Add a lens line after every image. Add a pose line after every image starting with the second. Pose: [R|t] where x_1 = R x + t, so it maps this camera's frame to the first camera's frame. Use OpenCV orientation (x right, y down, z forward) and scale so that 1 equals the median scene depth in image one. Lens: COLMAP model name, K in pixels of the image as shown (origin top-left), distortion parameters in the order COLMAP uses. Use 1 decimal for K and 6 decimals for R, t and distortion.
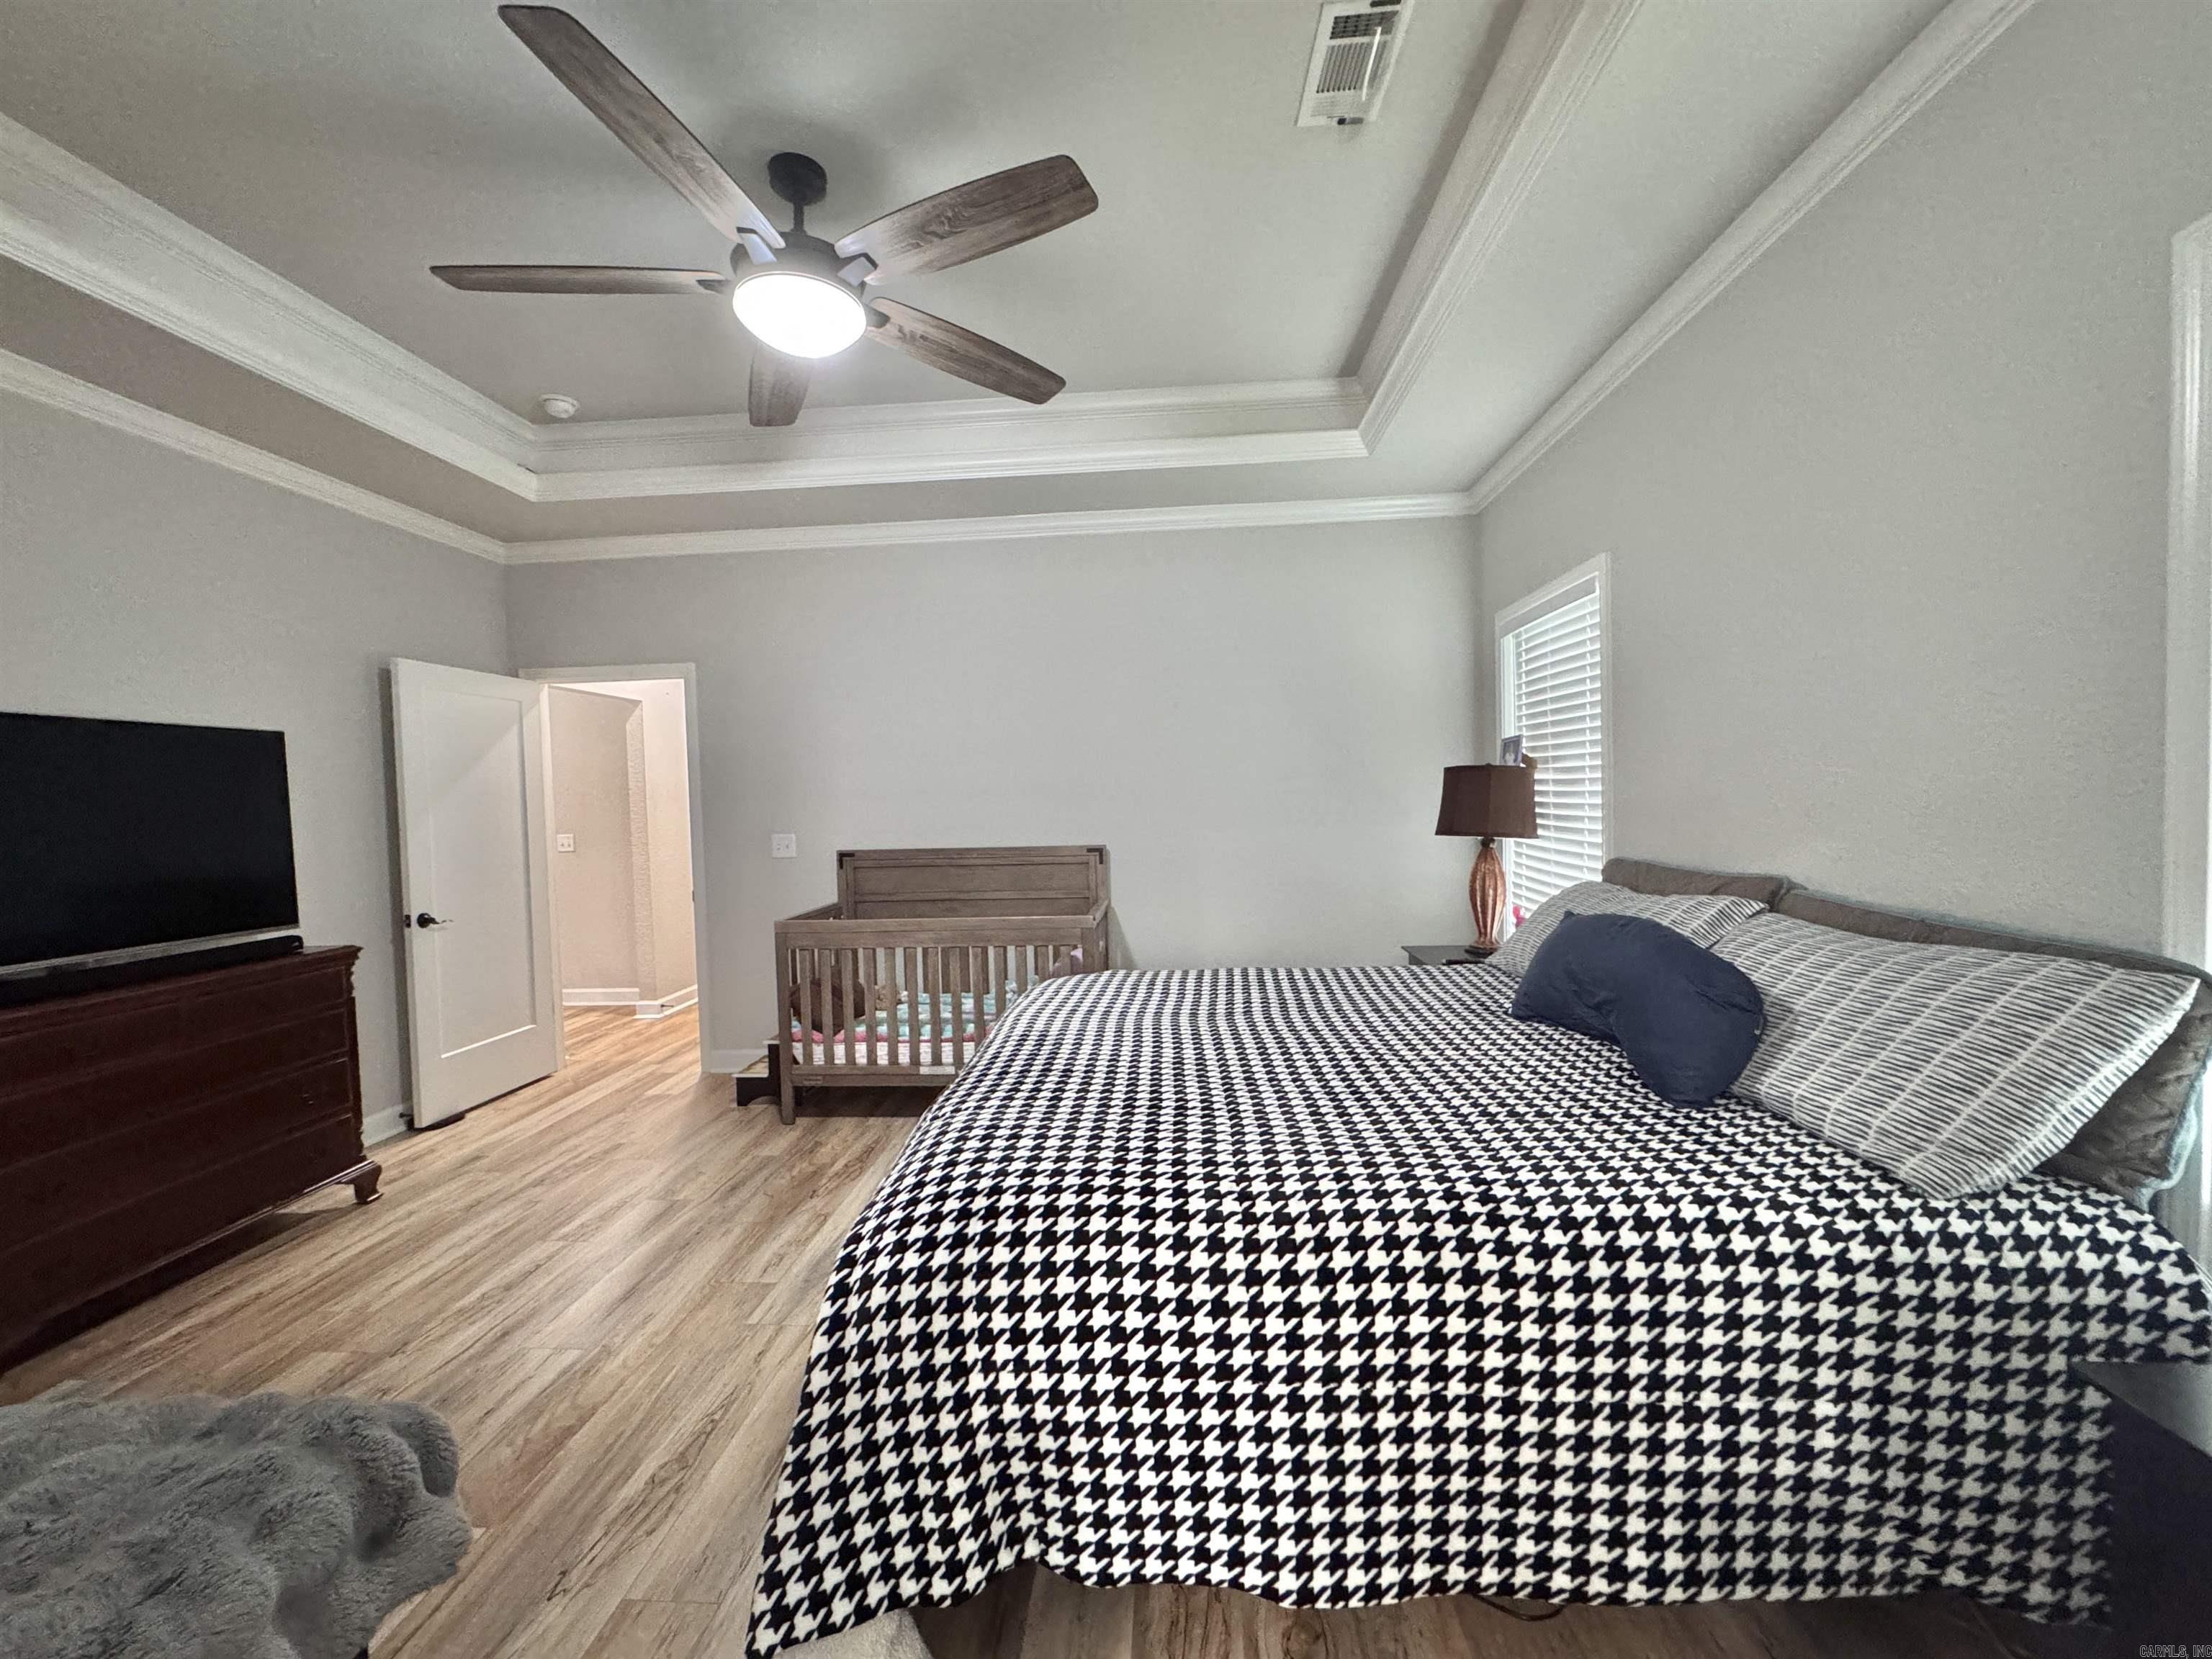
lens RADIAL K [[886.2, 0, 1106.0], [0, 886.2, 829.5], [0, 0, 1]] dist [-0.003798, 0.000297]
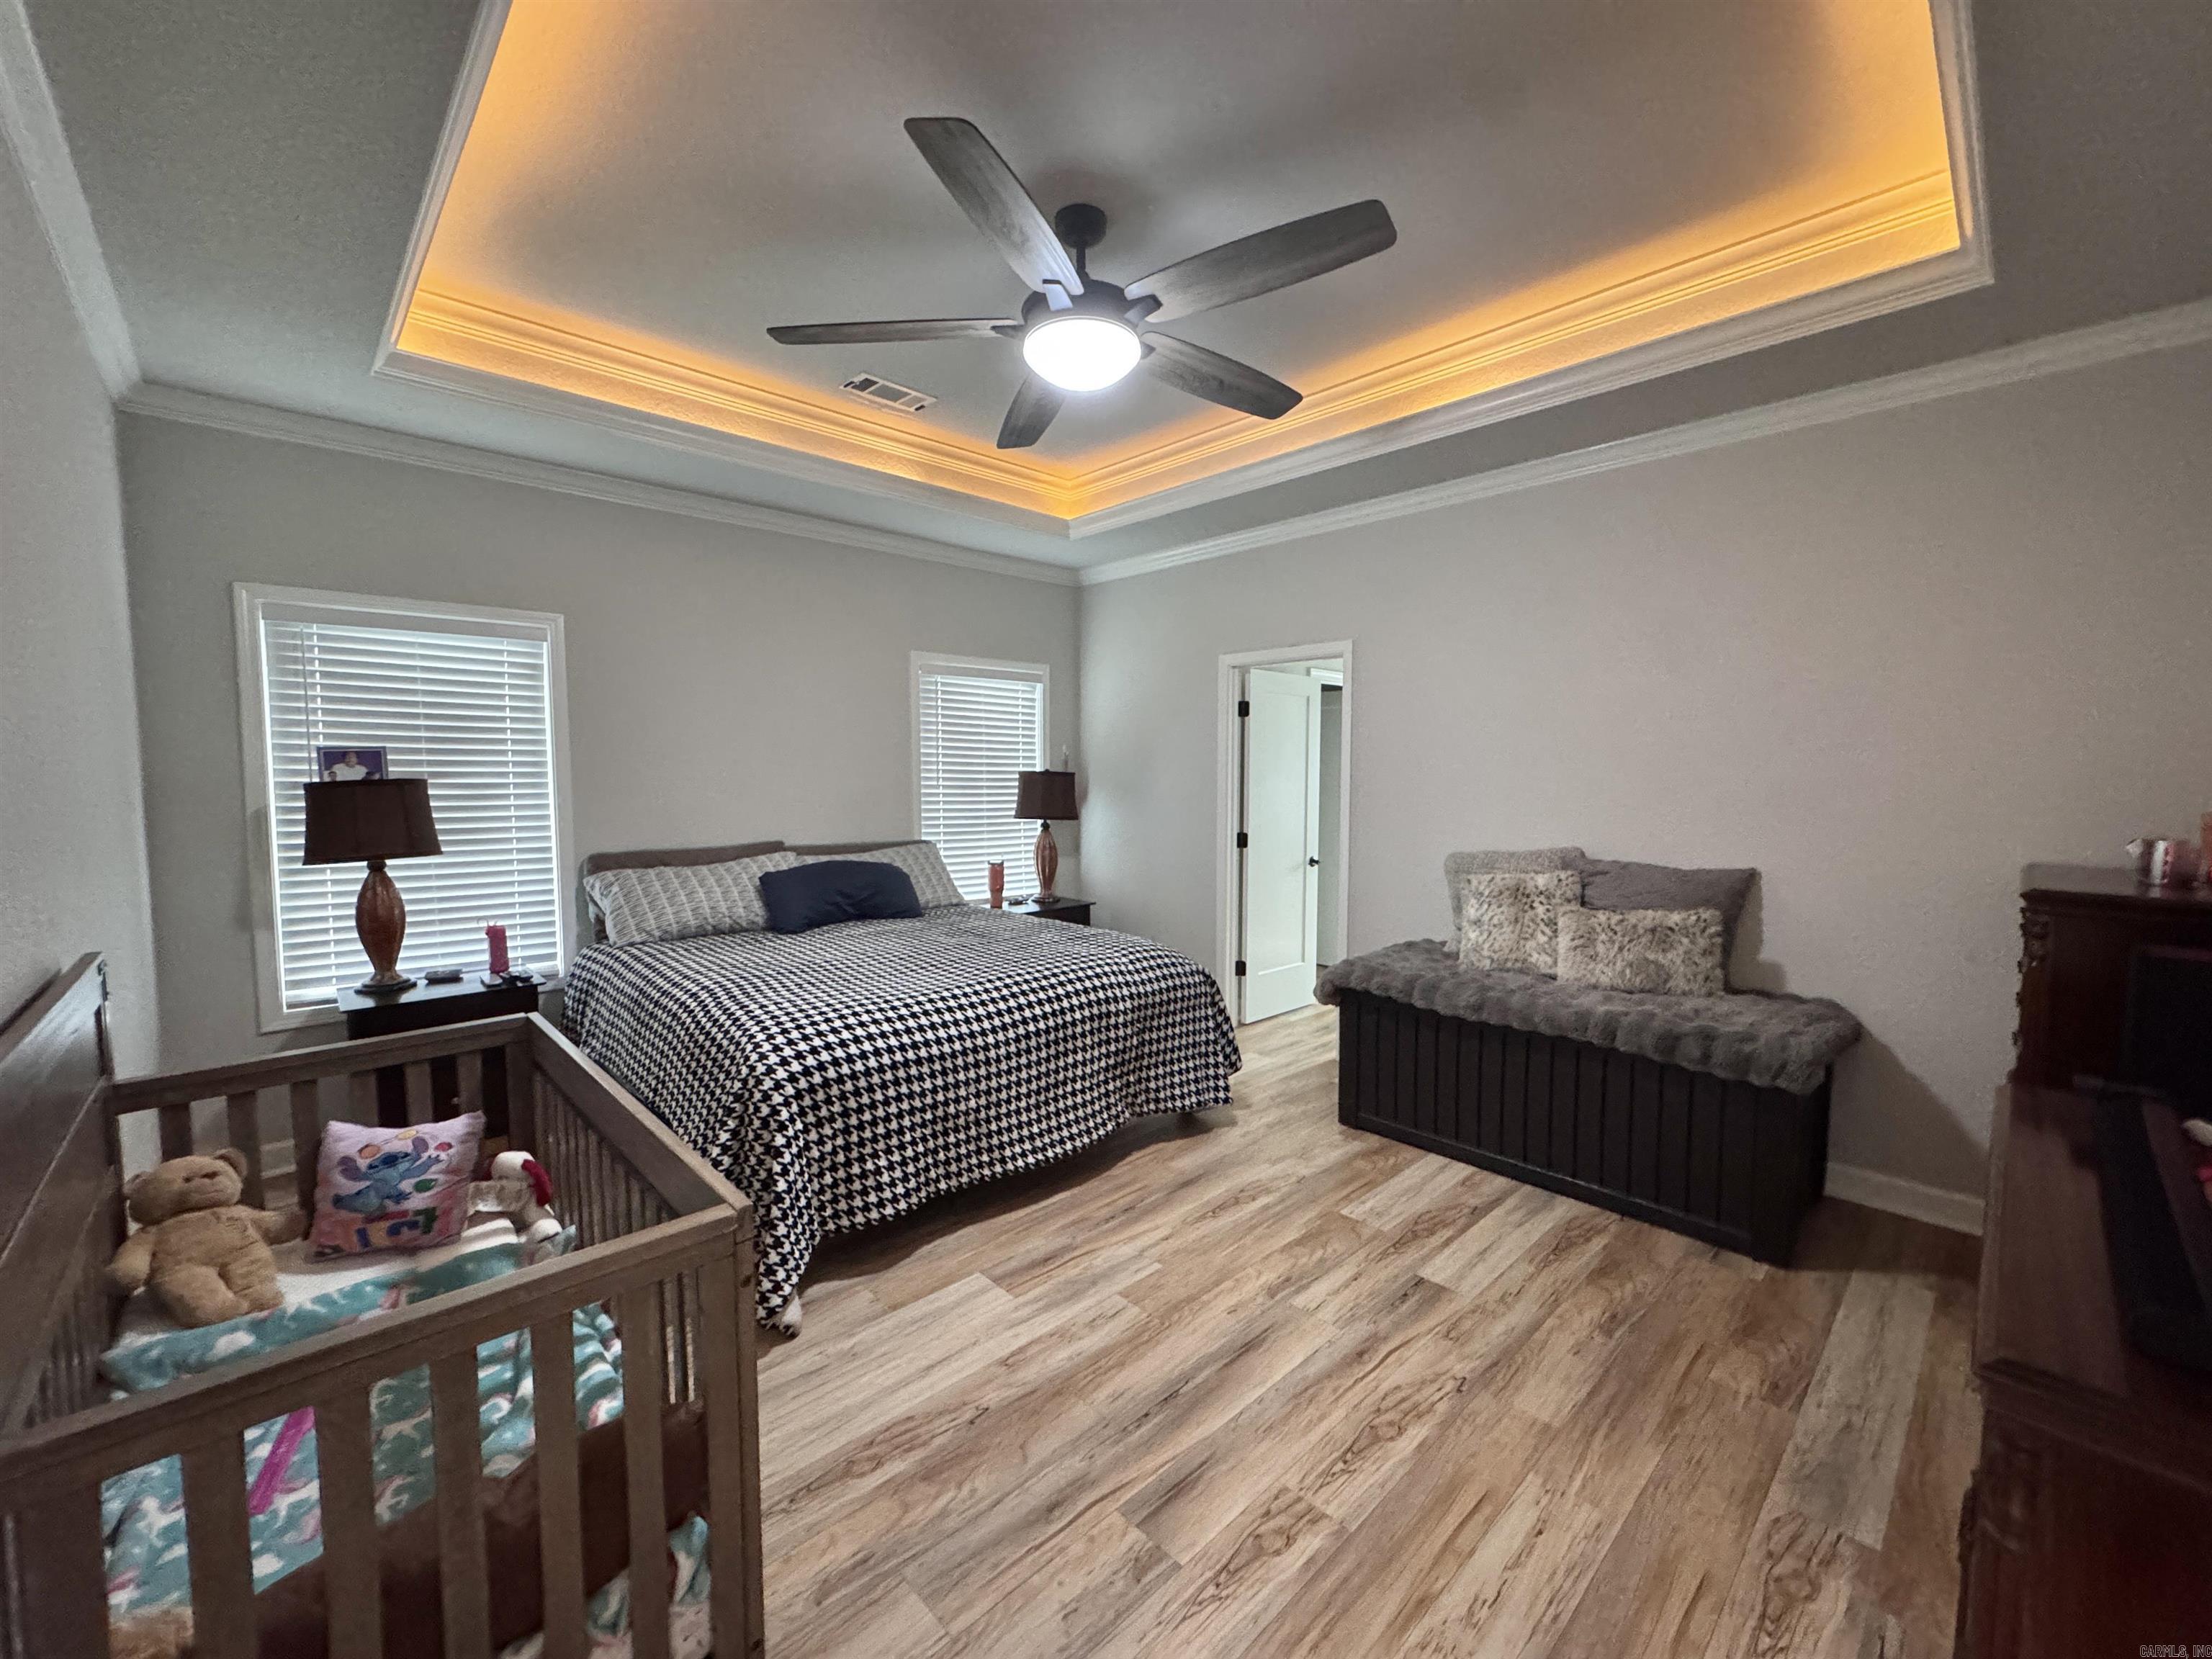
lens RADIAL K [[886.6, 0, 1088.3], [0, 886.6, 837.8], [0, 0, 1]] dist [0.001267, 0.000247]
pose [[-0.732677, -0.029513, 0.679937, -0.671673], [0.042135, 0.995176, 0.088599, -0.059946], [-0.679271, 0.093564, -0.727898, 1.121009]]
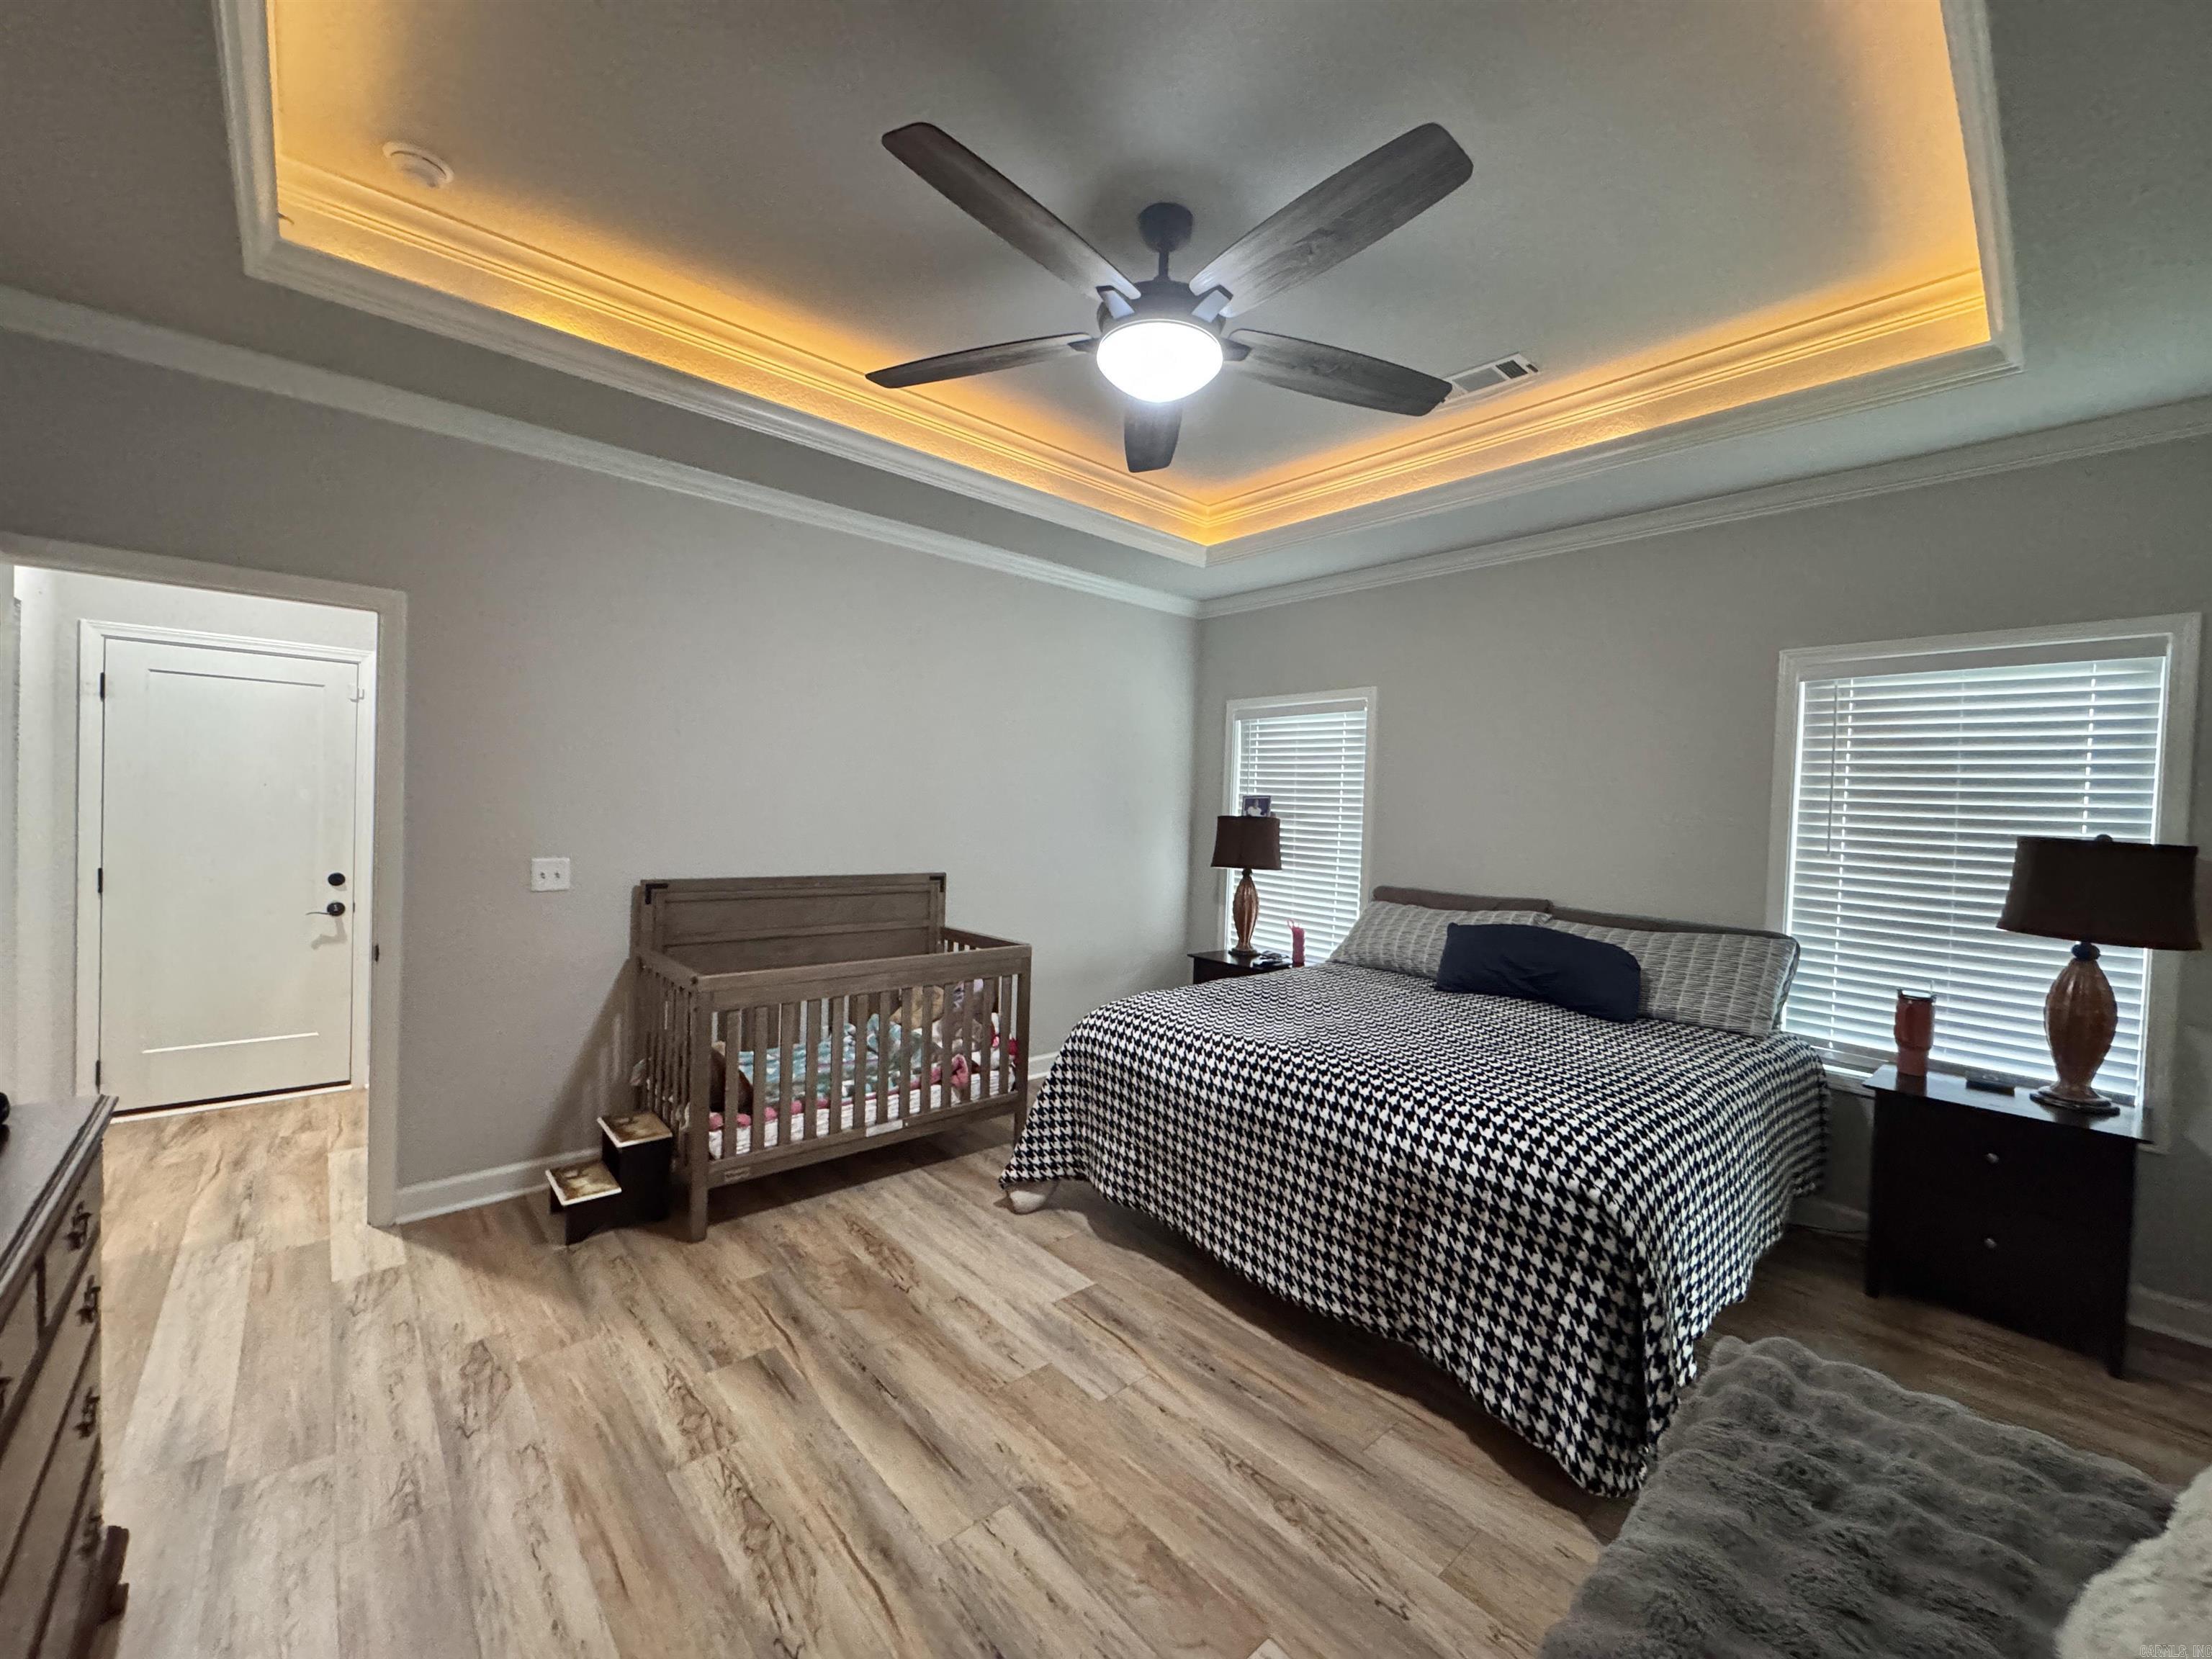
lens RADIAL K [[886.2, 0, 1106.0], [0, 886.2, 829.5], [0, 0, 1]] dist [-0.003798, 0.000297]
pose [[0.692067, 0.033992, 0.721033, -0.670435], [-0.026245, 0.999415, -0.021925, -0.015722], [-0.721356, -0.003750, 0.692554, 0.212578]]
